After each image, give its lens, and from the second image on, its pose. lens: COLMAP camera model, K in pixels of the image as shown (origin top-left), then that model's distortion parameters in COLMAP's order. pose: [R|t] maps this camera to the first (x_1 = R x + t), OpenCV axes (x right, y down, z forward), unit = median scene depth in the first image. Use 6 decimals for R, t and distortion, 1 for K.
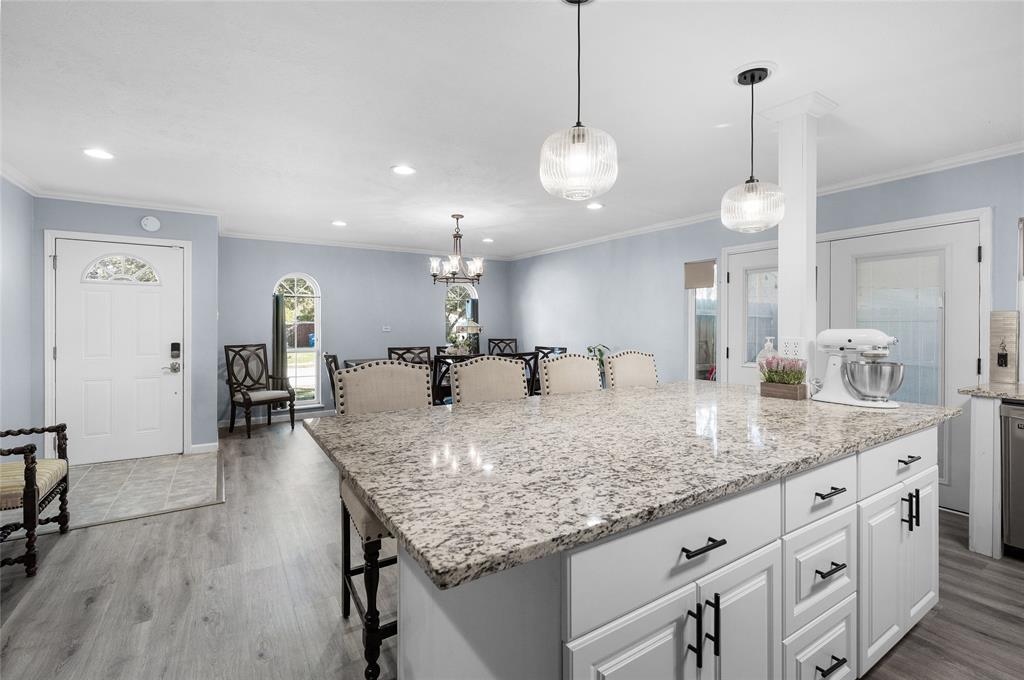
lens RADIAL K [[456.8, 0, 514.1], [0, 456.8, 324.8], [0, 0, 1]] dist [-0.003534, 0.000261]
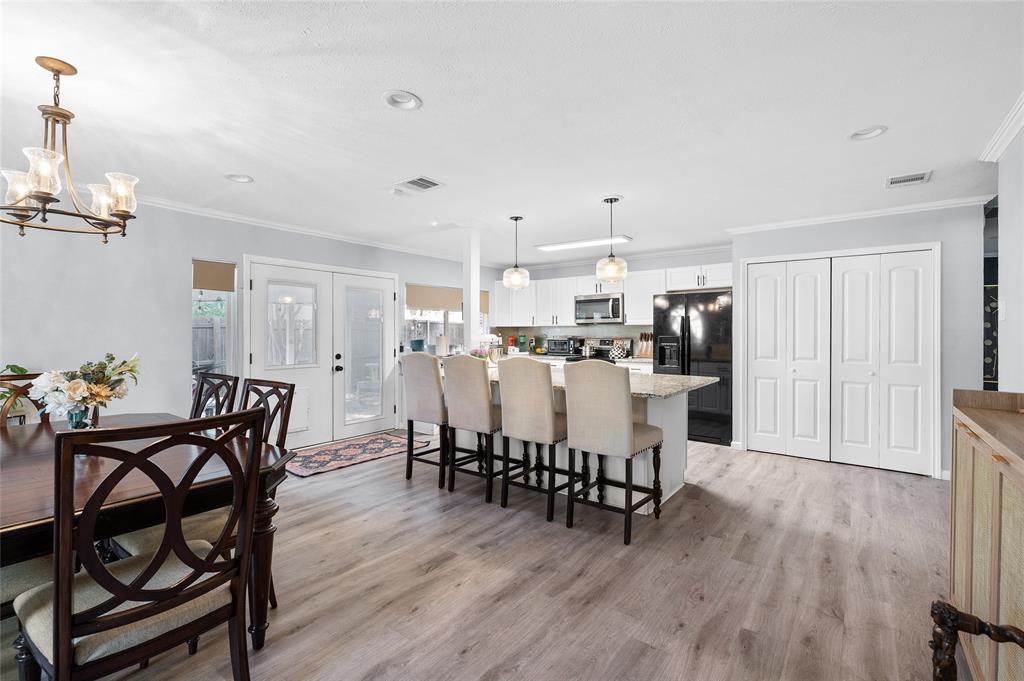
lens RADIAL K [[456.8, 0, 516.7], [0, 456.8, 330.8], [0, 0, 1]] dist [-0.003534, 0.000261]
pose [[-0.346212, 0.001289, 0.938155, -0.939121], [-0.002856, 0.999993, -0.002428, -0.001118], [-0.938152, -0.003520, -0.346206, 1.086880]]
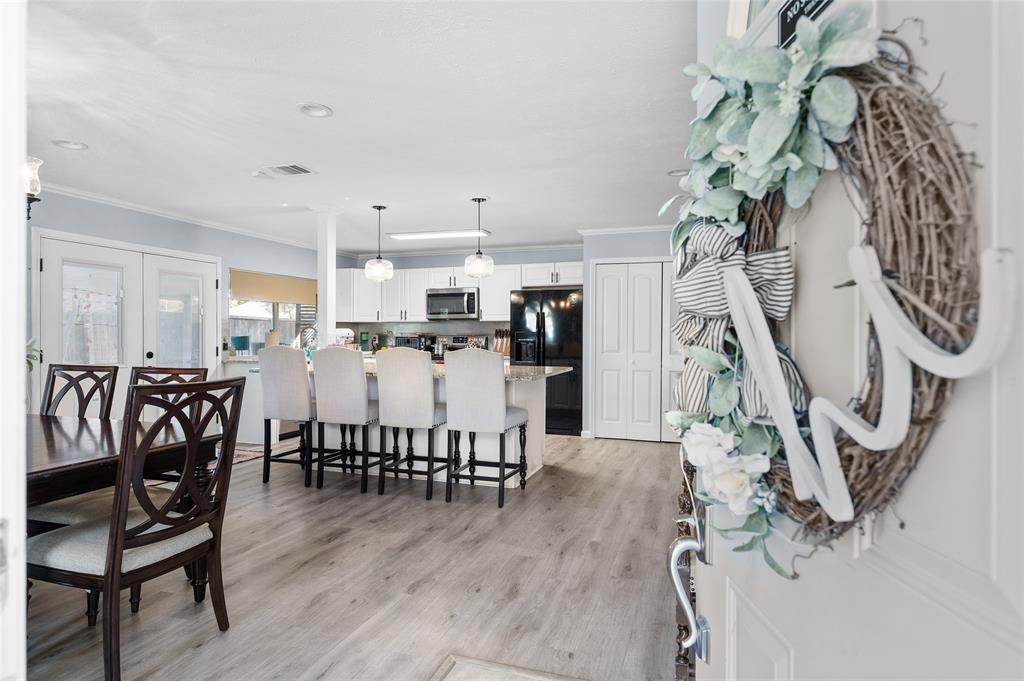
lens RADIAL K [[573.1, 0, 517.5], [0, 573.1, 339.1], [0, 0, 1]] dist [-0.006250, 0.000153]
pose [[-0.633750, -0.010503, 0.773467, -1.180467], [-0.005545, 0.999944, 0.009035, 0.020146], [-0.773518, 0.001437, -0.633772, 1.346918]]
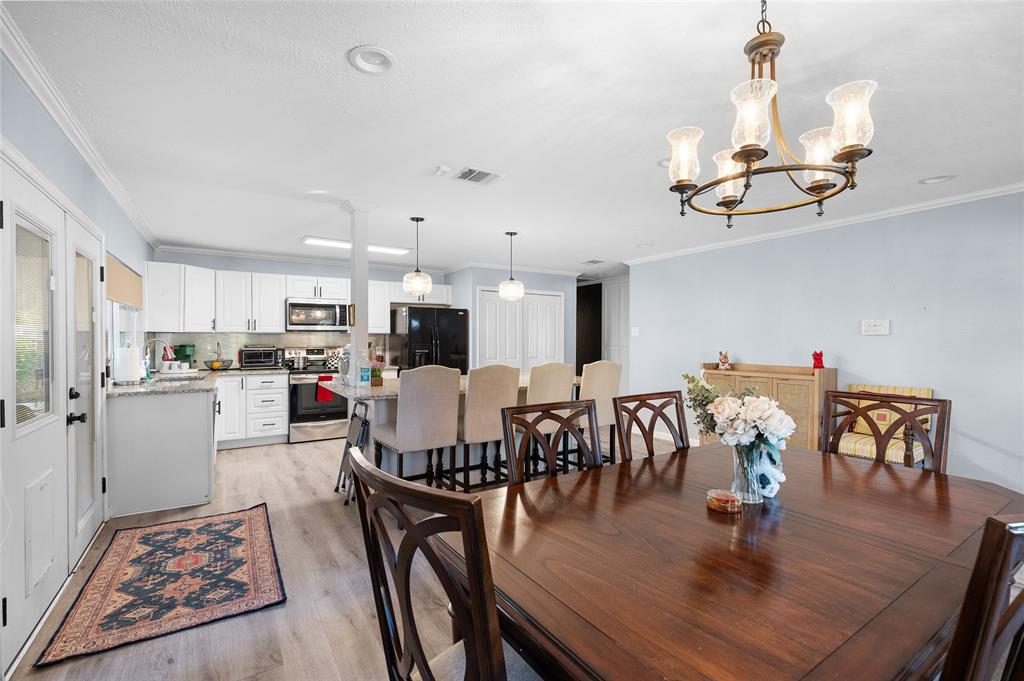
lens RADIAL K [[456.8, 0, 515.8], [0, 456.8, 337.3], [0, 0, 1]] dist [-0.003534, 0.000261]
pose [[-0.999807, -0.000141, -0.019657, 0.078156], [0.000024, 0.999965, -0.008383, 0.002054], [0.019657, -0.008382, -0.999772, 1.891959]]
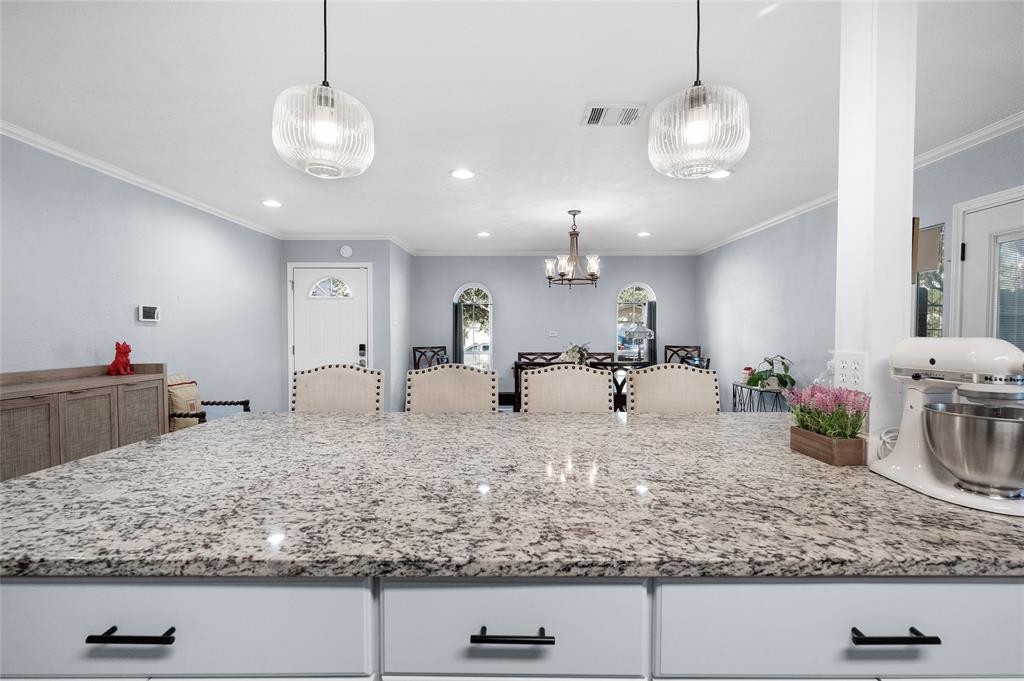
lens RADIAL K [[456.8, 0, 514.6], [0, 456.8, 339.2], [0, 0, 1]] dist [-0.003534, 0.000261]
pose [[0.841049, 0.010803, -0.540852, 0.396756], [0.000343, 0.999790, 0.020505, 0.000434], [0.540959, -0.017431, 0.840868, 0.220545]]
